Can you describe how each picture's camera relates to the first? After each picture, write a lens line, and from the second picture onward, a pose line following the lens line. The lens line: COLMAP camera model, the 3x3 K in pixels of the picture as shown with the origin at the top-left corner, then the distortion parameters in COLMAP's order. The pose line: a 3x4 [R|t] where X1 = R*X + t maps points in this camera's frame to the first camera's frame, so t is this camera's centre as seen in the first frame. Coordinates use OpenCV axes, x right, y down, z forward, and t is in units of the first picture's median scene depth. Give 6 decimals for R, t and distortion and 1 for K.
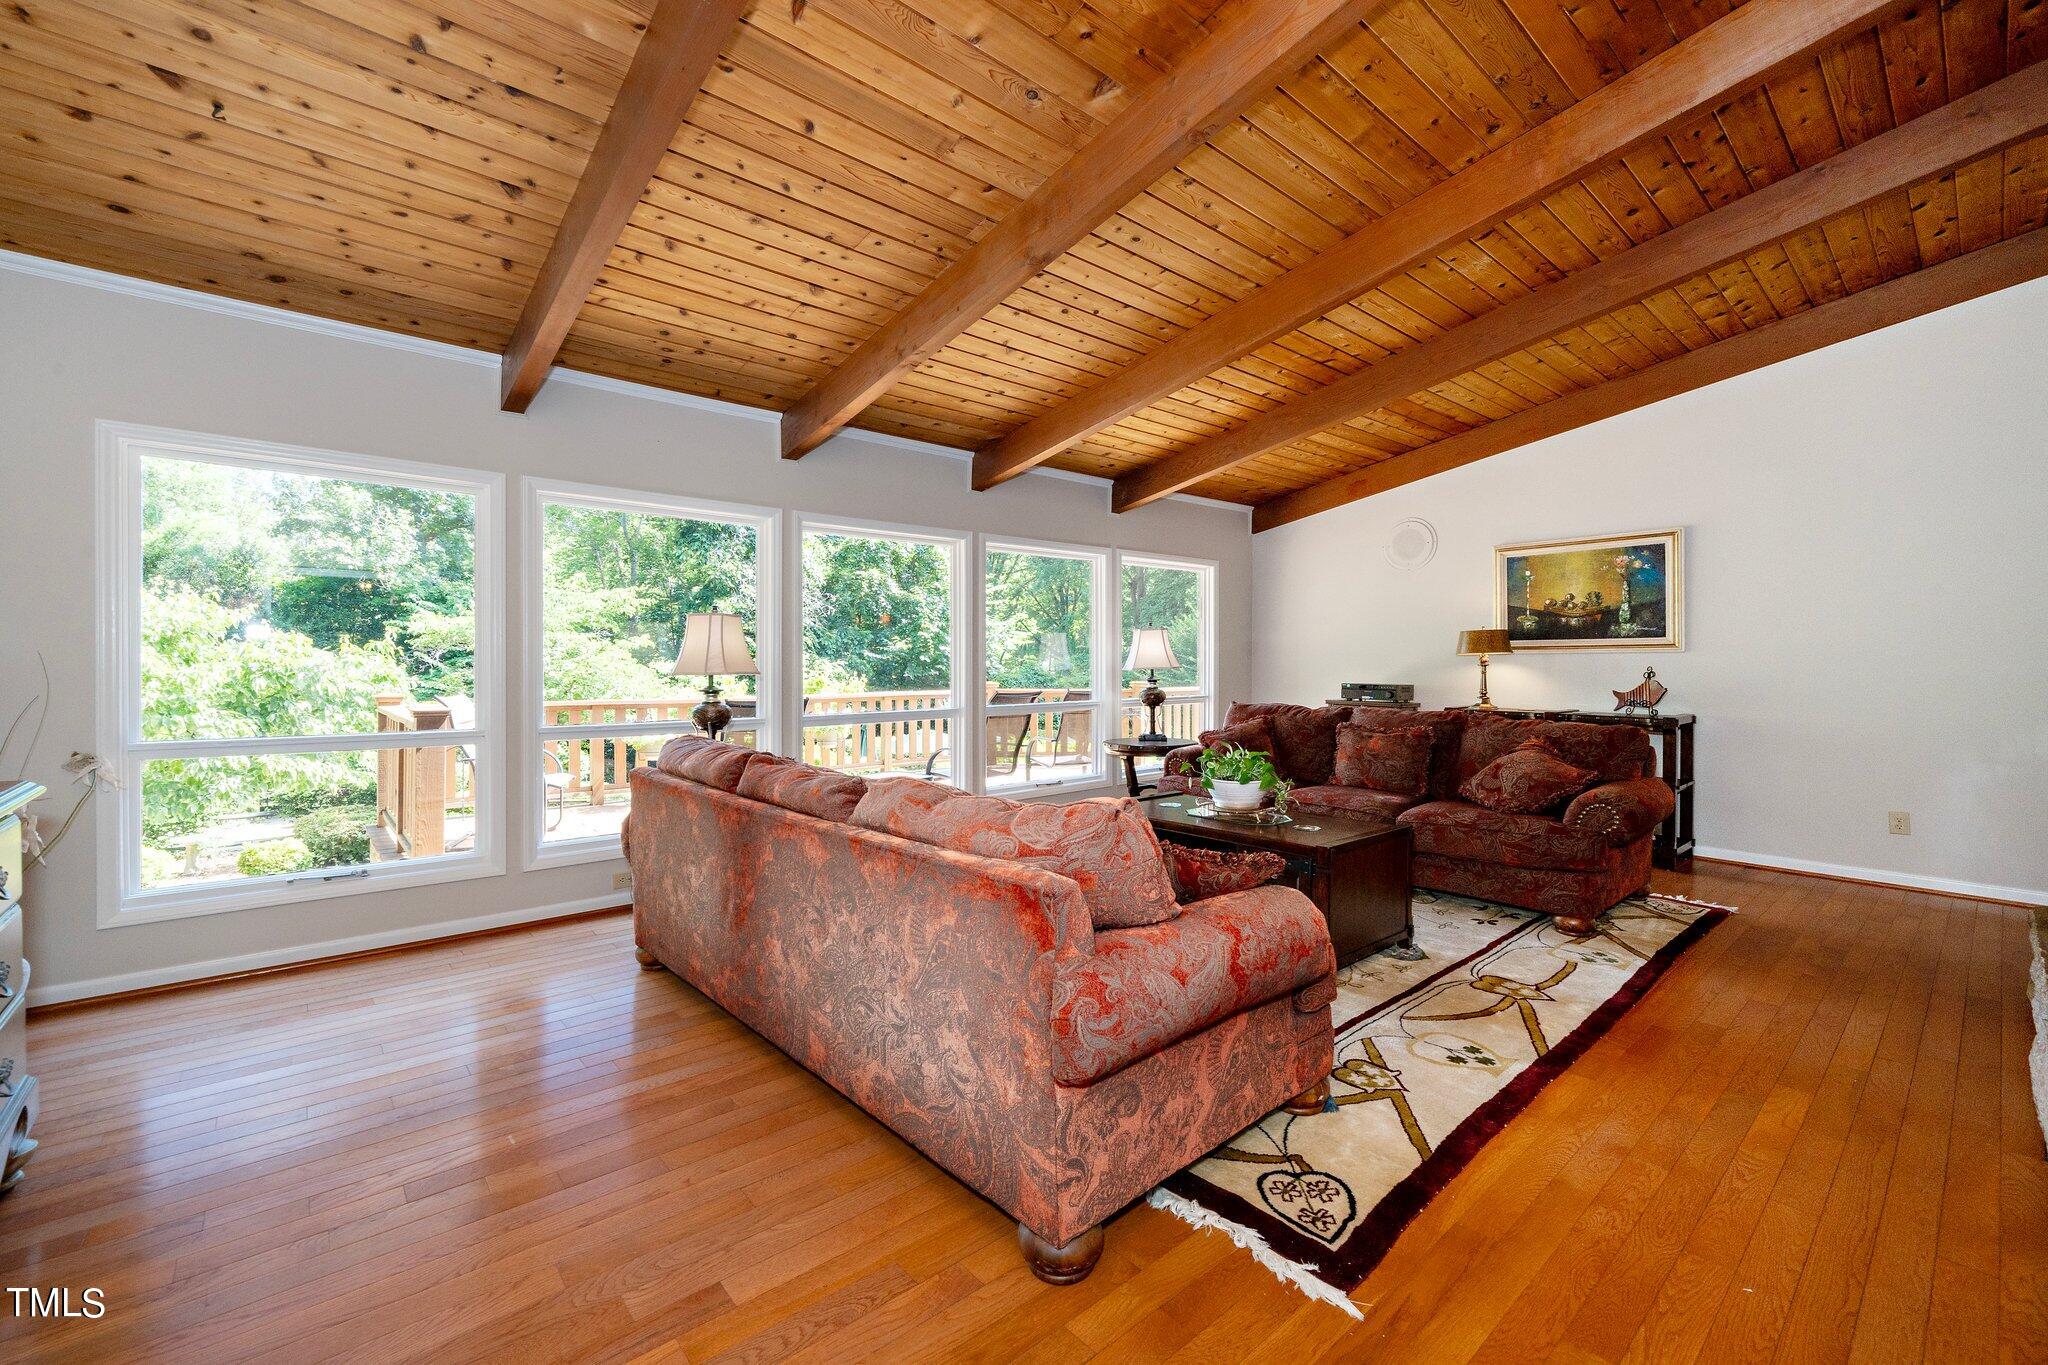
lens RADIAL K [[869.2, 0, 1024.0], [0, 869.2, 682.5], [0, 0, 1]] dist [-0.000943, -0.000250]
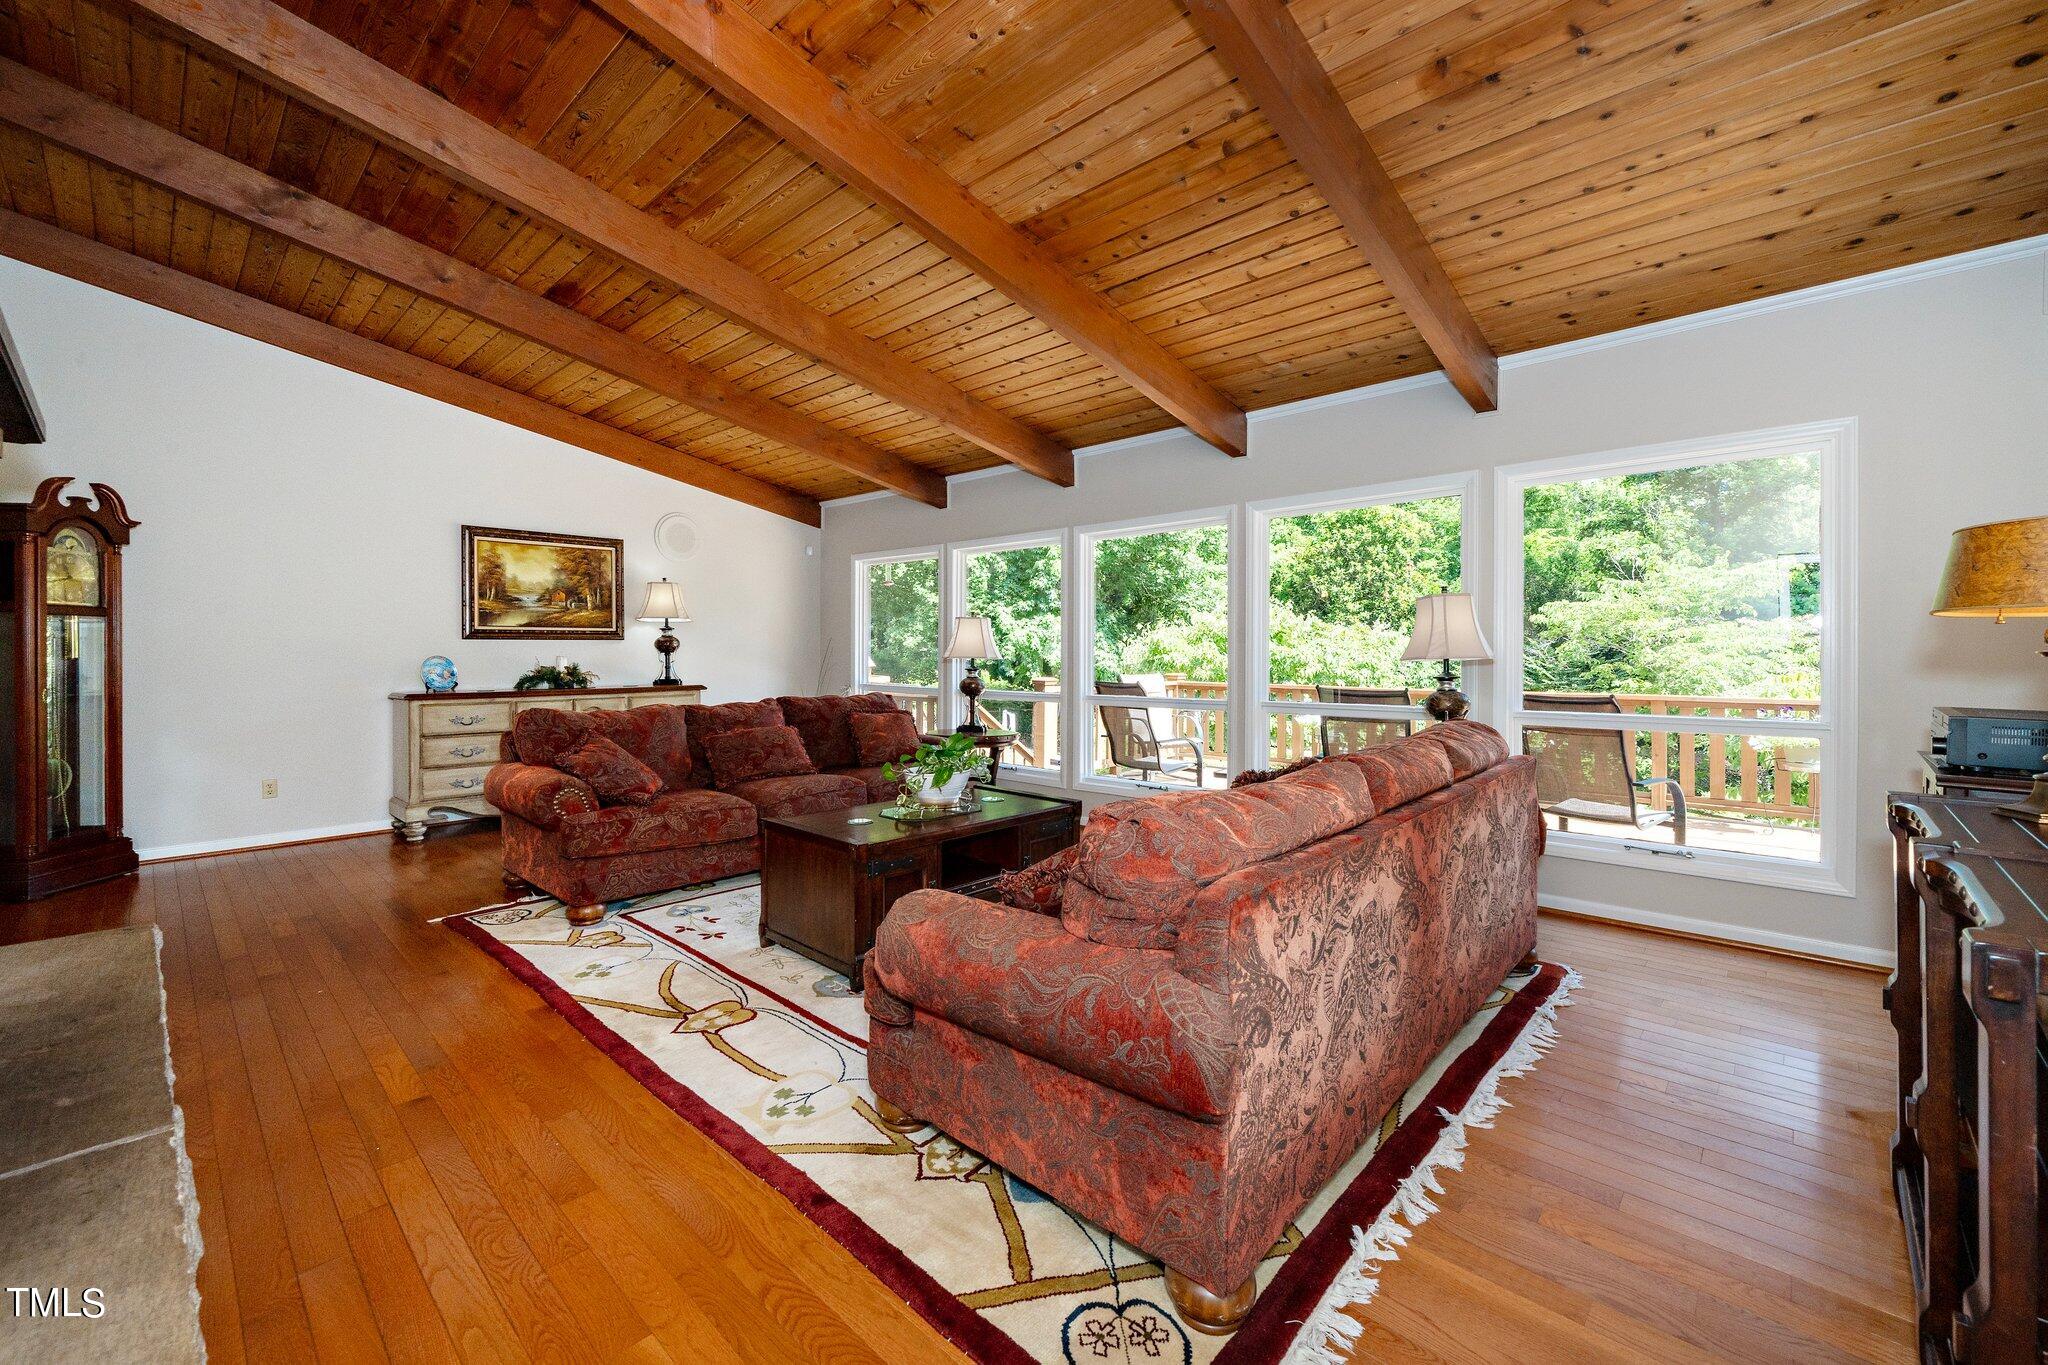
lens RADIAL K [[838.2, 0, 991.9], [0, 838.2, 660.6], [0, 0, 1]] dist [-0.000694, 0.000196]
pose [[0.078659, 0.022963, -0.996637, 1.450483], [-0.024788, 0.999471, 0.021072, -0.045904], [0.996593, 0.023047, 0.079186, 1.215629]]
